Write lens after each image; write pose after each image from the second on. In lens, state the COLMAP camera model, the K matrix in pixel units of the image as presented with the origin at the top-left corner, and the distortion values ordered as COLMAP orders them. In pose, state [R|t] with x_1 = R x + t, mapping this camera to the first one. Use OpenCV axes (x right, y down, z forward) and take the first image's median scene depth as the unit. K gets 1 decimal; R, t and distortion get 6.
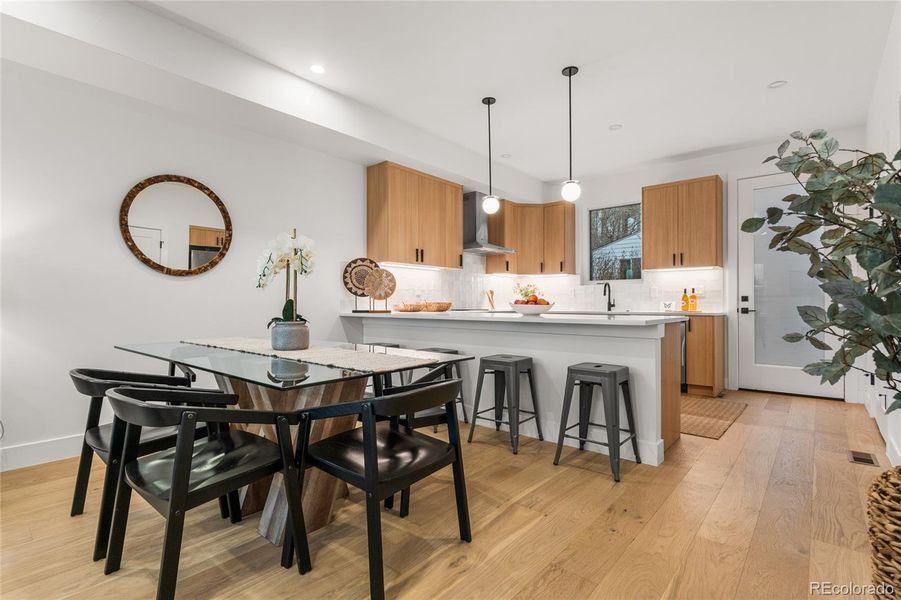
lens RADIAL K [[432.5, 0, 450.5], [0, 432.5, 300.0], [0, 0, 1]] dist [-0.000805, -0.000192]
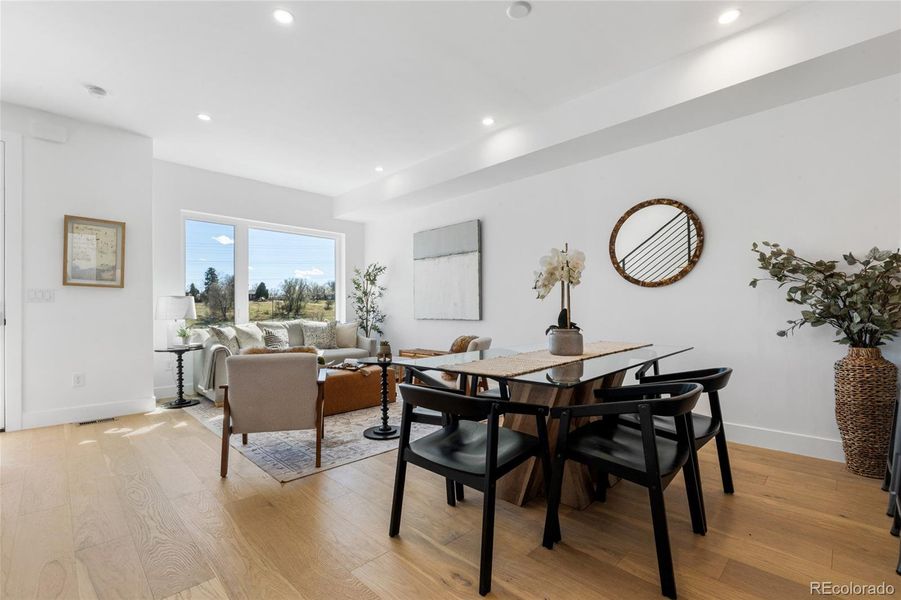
lens RADIAL K [[404.9, 0, 444.1], [0, 404.9, 303.0], [0, 0, 1]] dist [0.002829, 0.000102]
pose [[-0.091517, -0.019729, -0.995608, 0.361004], [0.013213, 0.999692, -0.021024, 0.000626], [0.995716, -0.015080, -0.091229, 0.405317]]
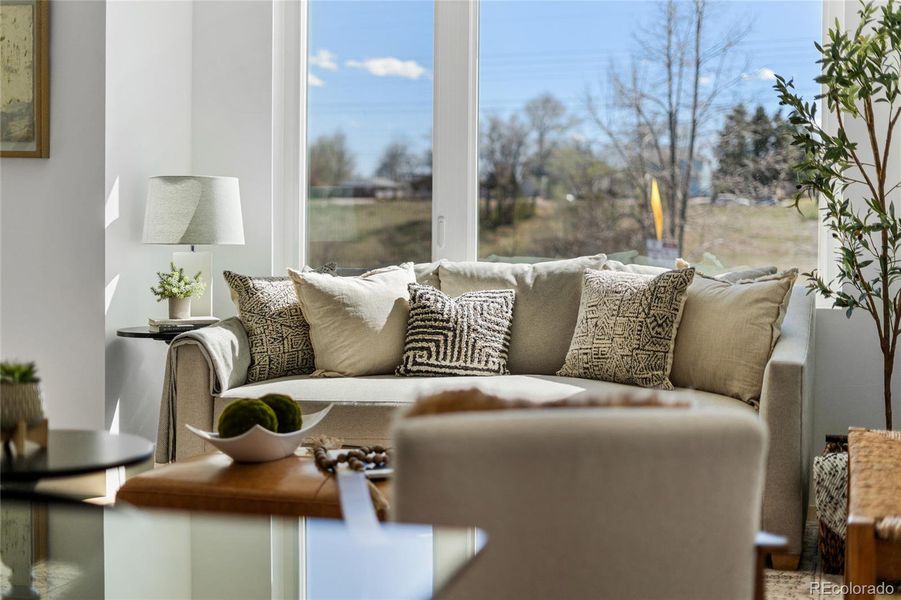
lens RADIAL K [[1301.6, 0, 449.8], [0, 1301.6, 297.1], [0, 0, 1]] dist [-0.016096, -0.006990]
pose [[-0.913460, 0.014690, -0.406664, -0.334894], [-0.004290, 0.998945, 0.045721, 0.005021], [0.406907, 0.043509, -0.912433, 0.755014]]
